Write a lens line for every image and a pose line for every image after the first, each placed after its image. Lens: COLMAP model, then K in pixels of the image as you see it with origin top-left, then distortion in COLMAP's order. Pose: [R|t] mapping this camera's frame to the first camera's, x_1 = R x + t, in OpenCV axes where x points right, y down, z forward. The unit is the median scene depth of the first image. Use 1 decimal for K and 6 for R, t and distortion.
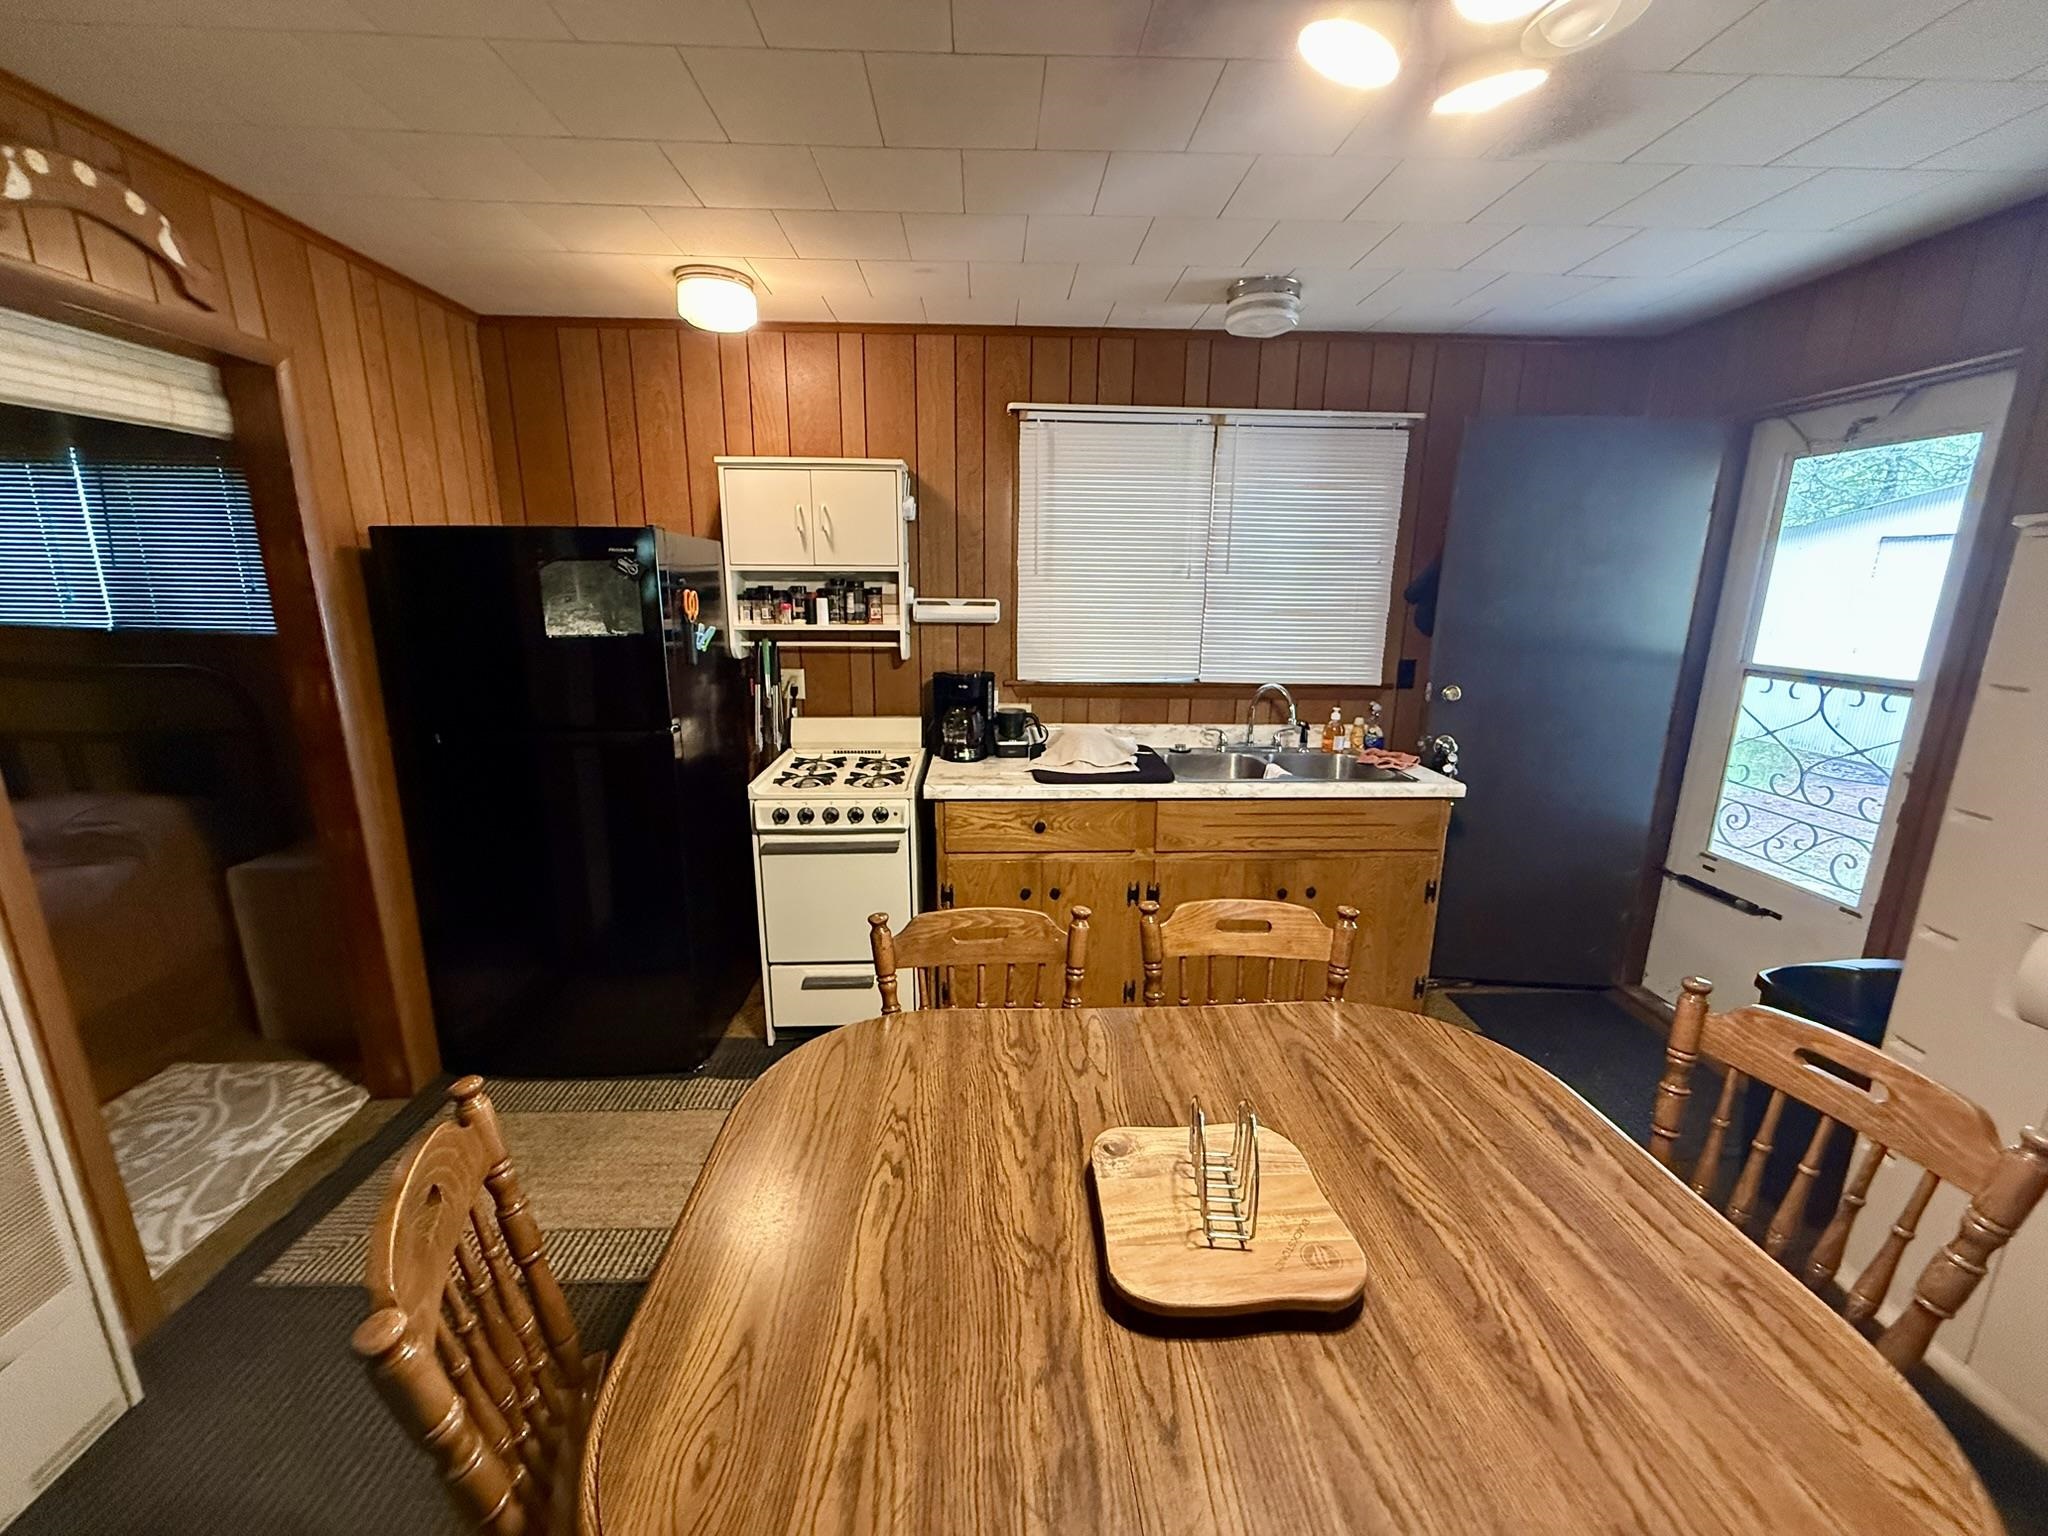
lens RADIAL K [[797.8, 0, 1024.0], [0, 797.8, 768.0], [0, 0, 1]] dist [-0.001655, -0.000385]
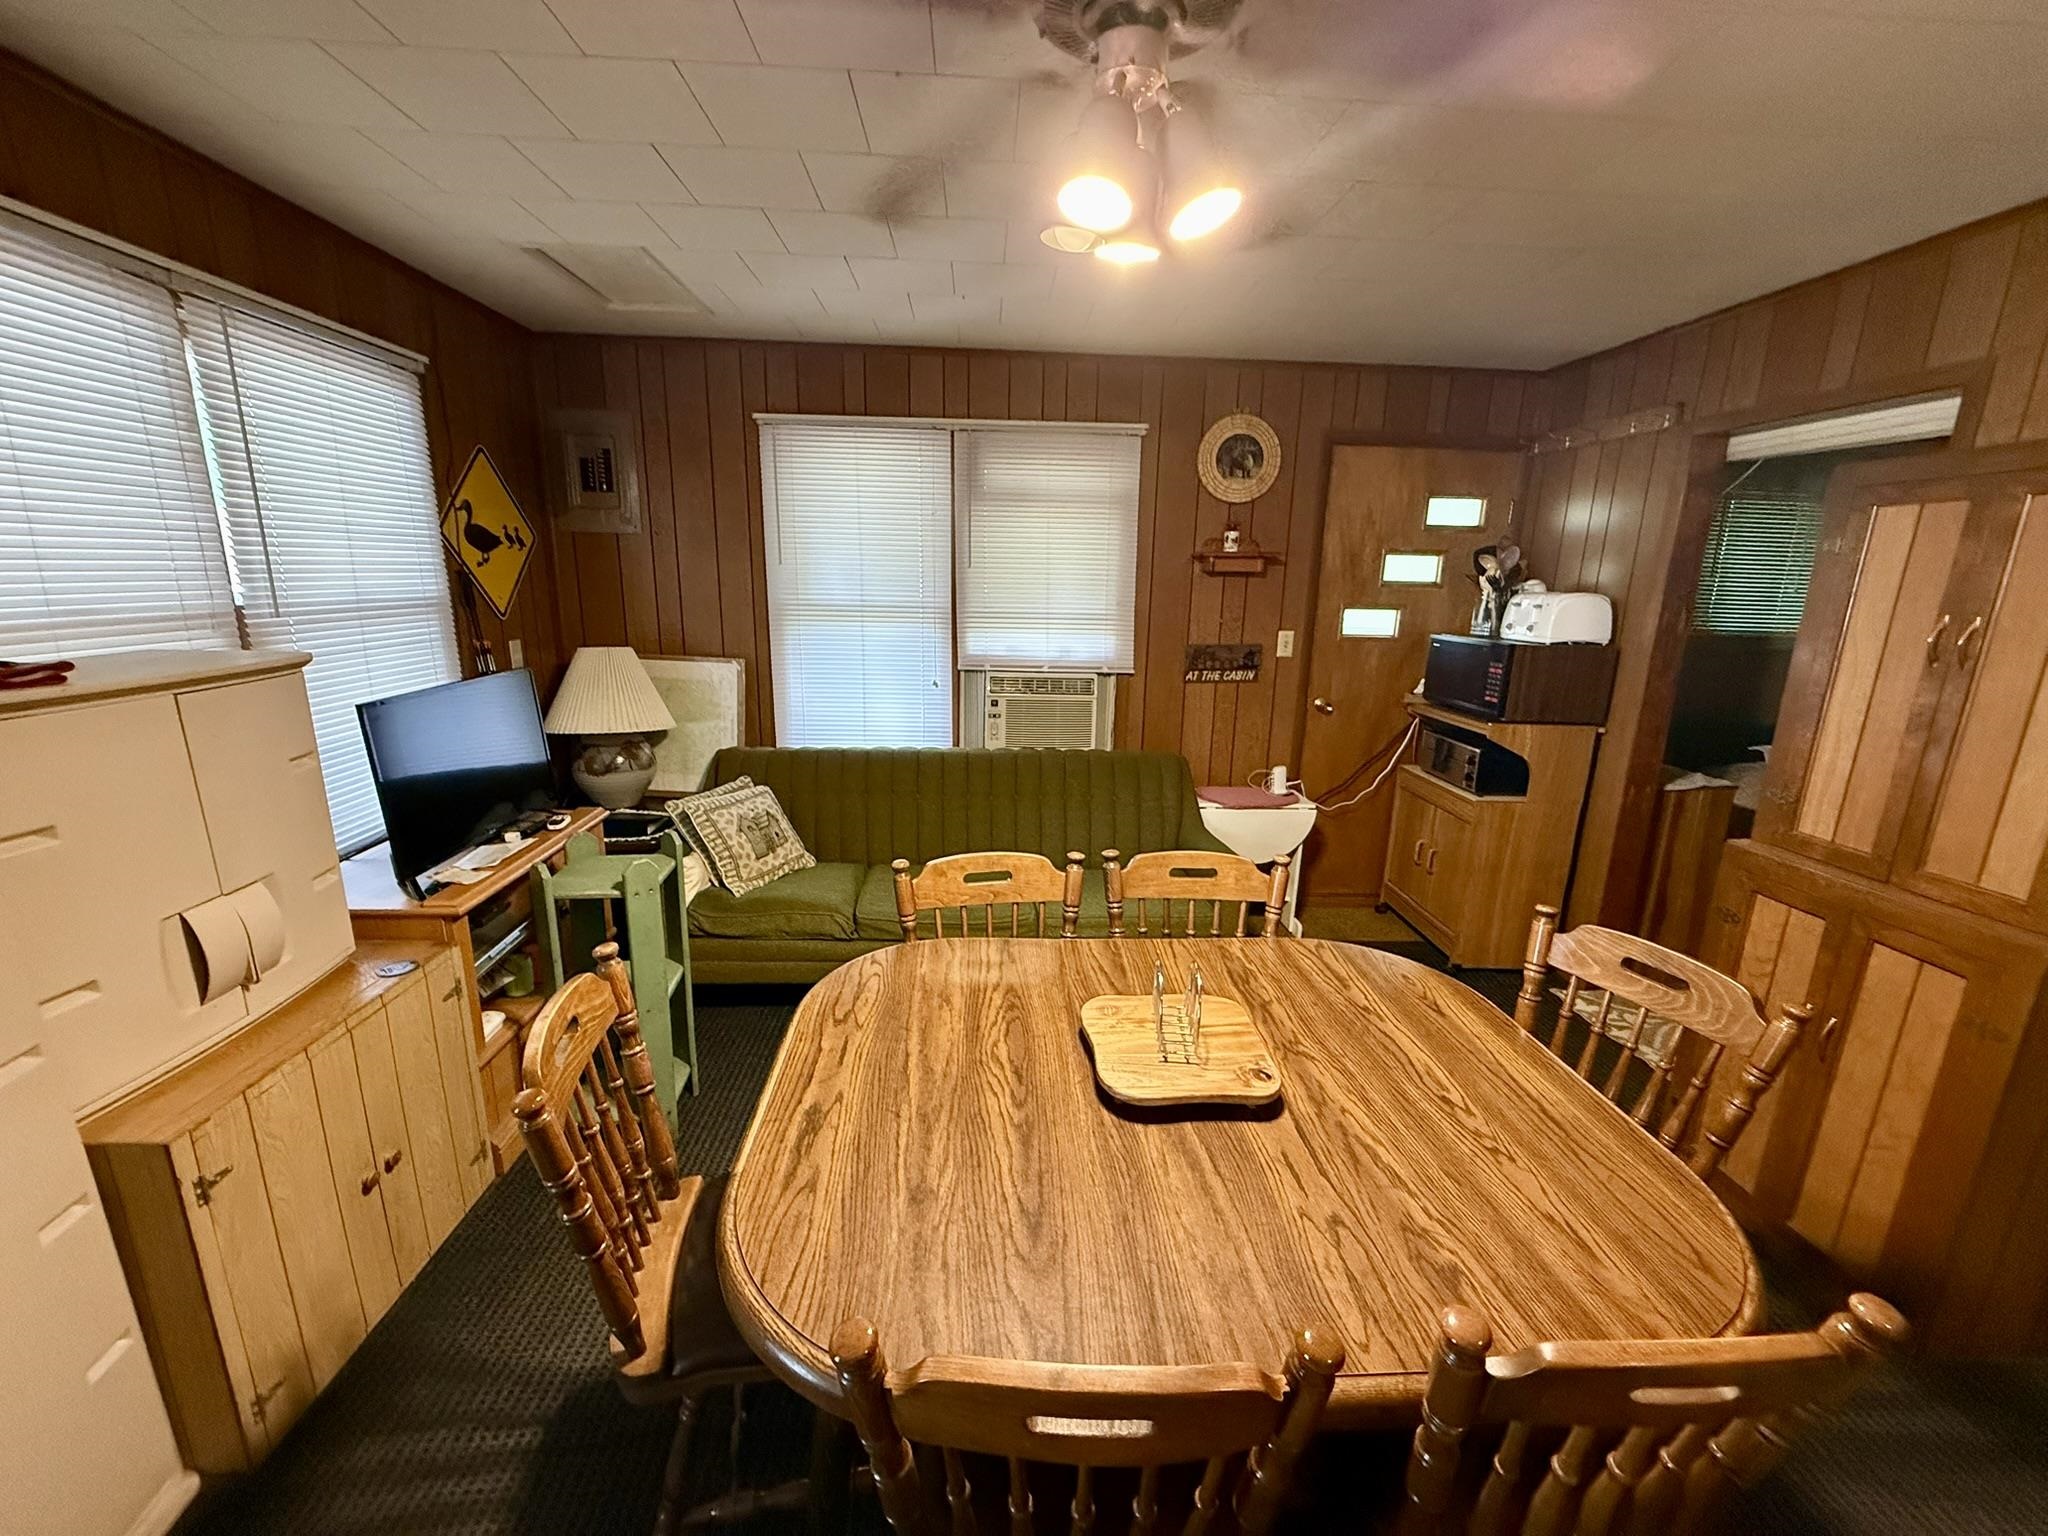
lens RADIAL K [[812.9, 0, 1024.0], [0, 812.9, 768.0], [0, 0, 1]] dist [-0.006371, -0.000486]
pose [[-0.999471, -0.024779, -0.021052, 0.442139], [-0.031626, 0.891245, 0.452419, -0.389315], [0.007552, 0.452845, -0.891557, 1.661860]]
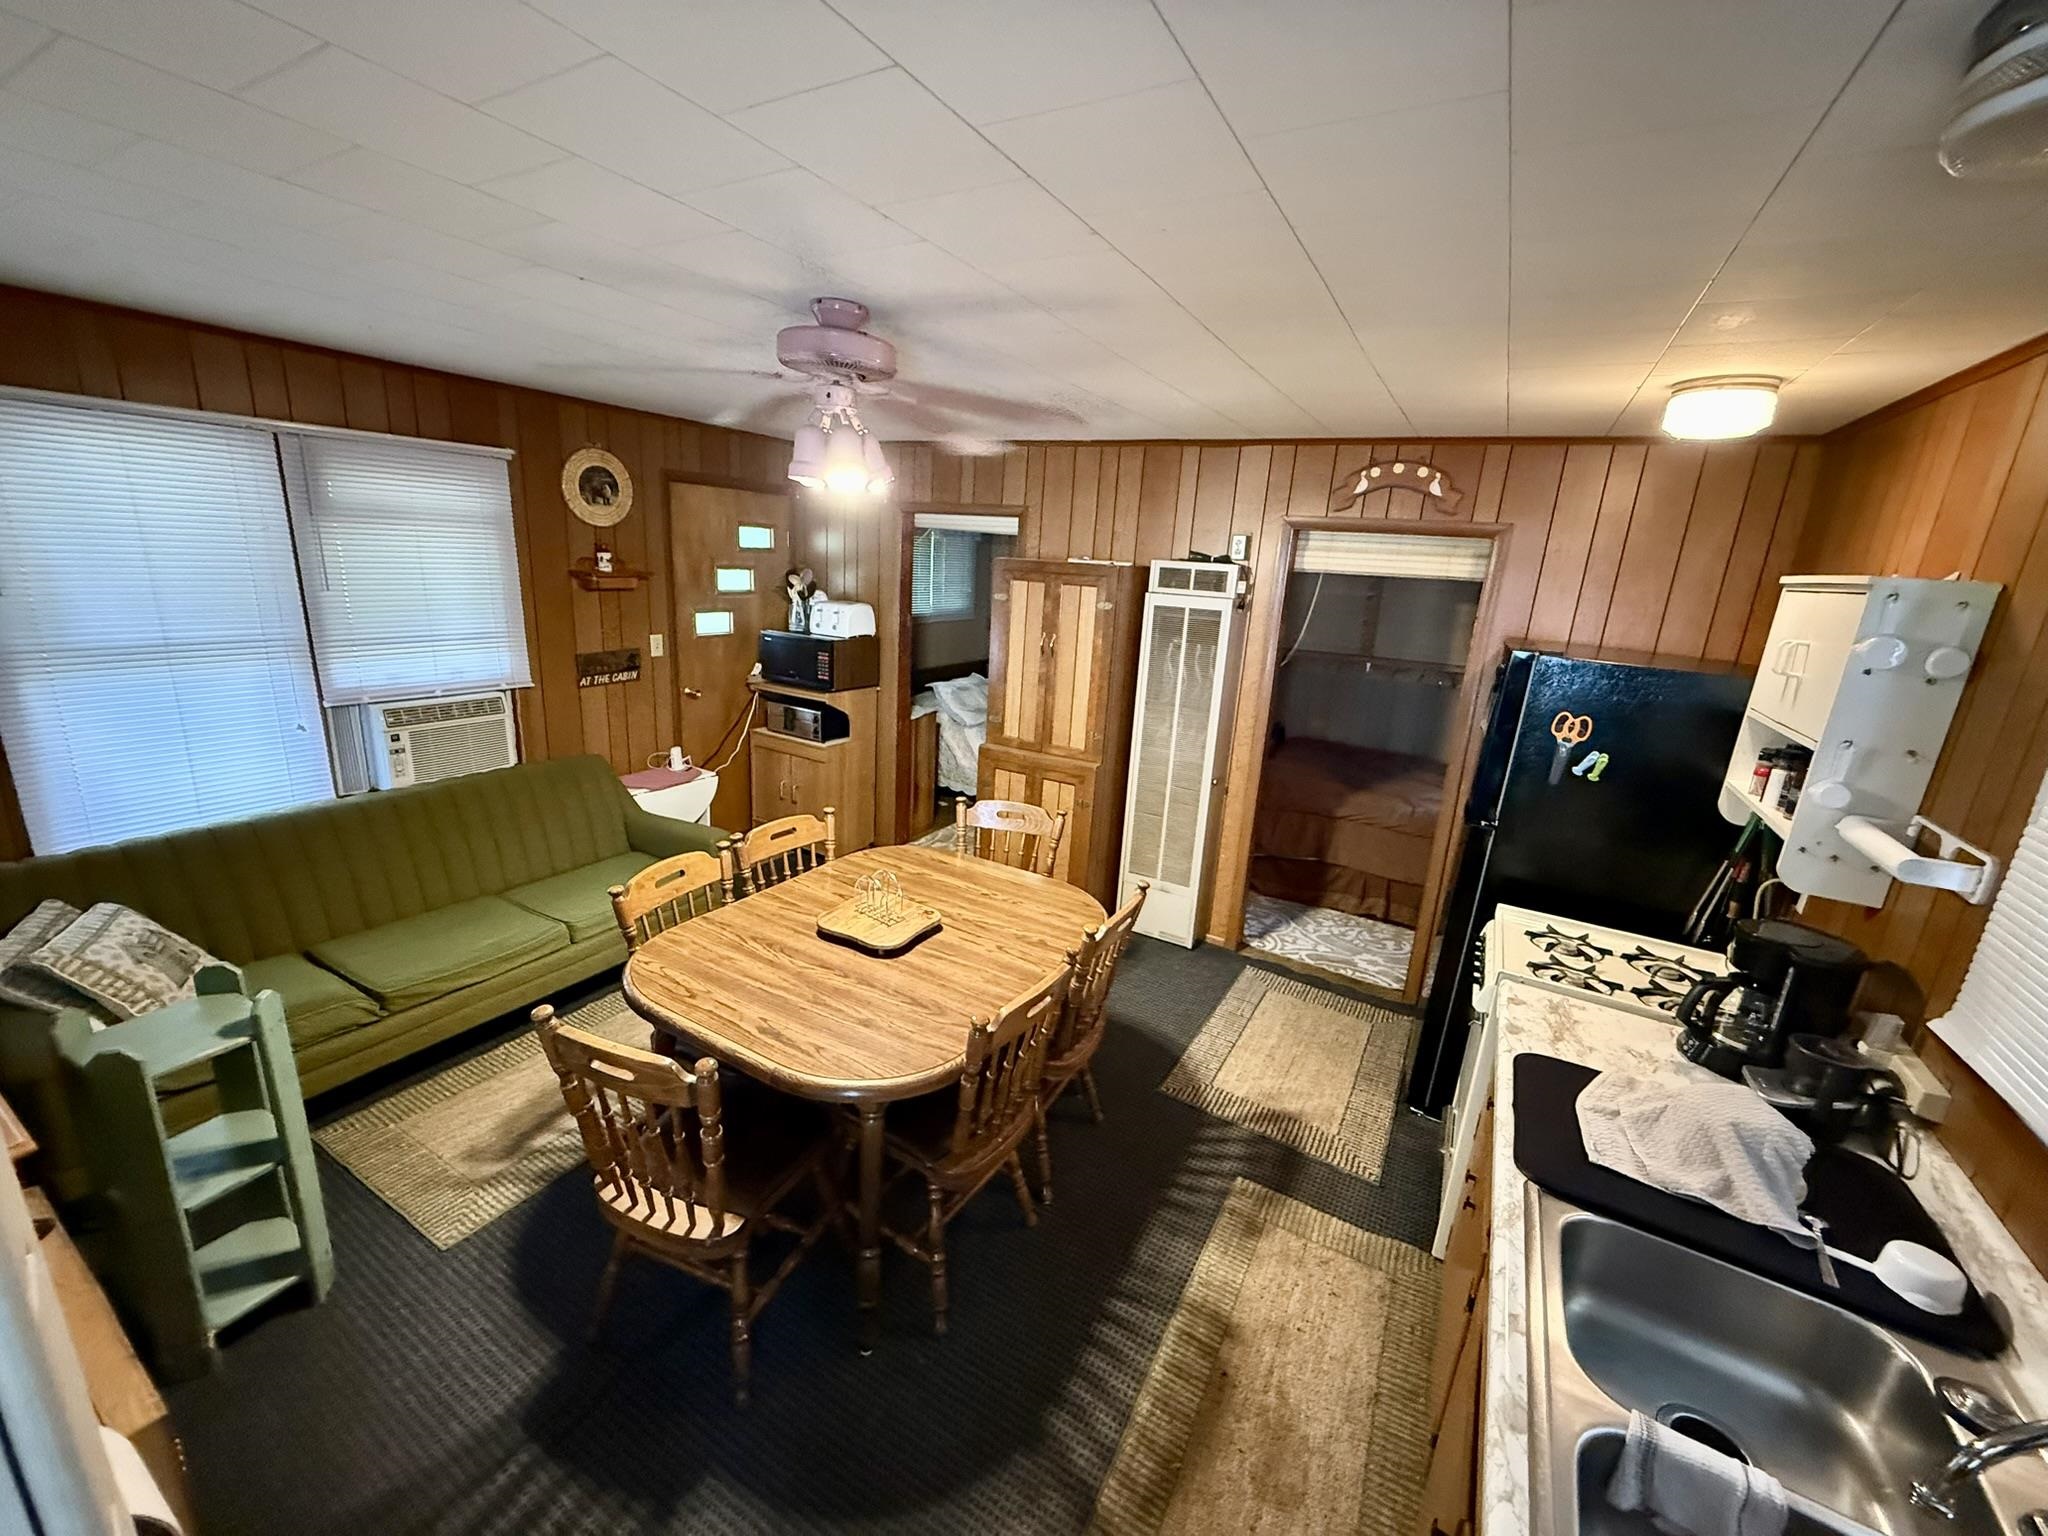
lens RADIAL K [[812.9, 0, 1024.0], [0, 812.9, 768.0], [0, 0, 1]] dist [-0.006371, -0.000486]
pose [[-0.527224, 0.180571, -0.830319, 1.615927], [-0.263968, 0.894010, 0.362033, -0.703366], [0.807685, 0.410050, -0.423678, 1.821737]]
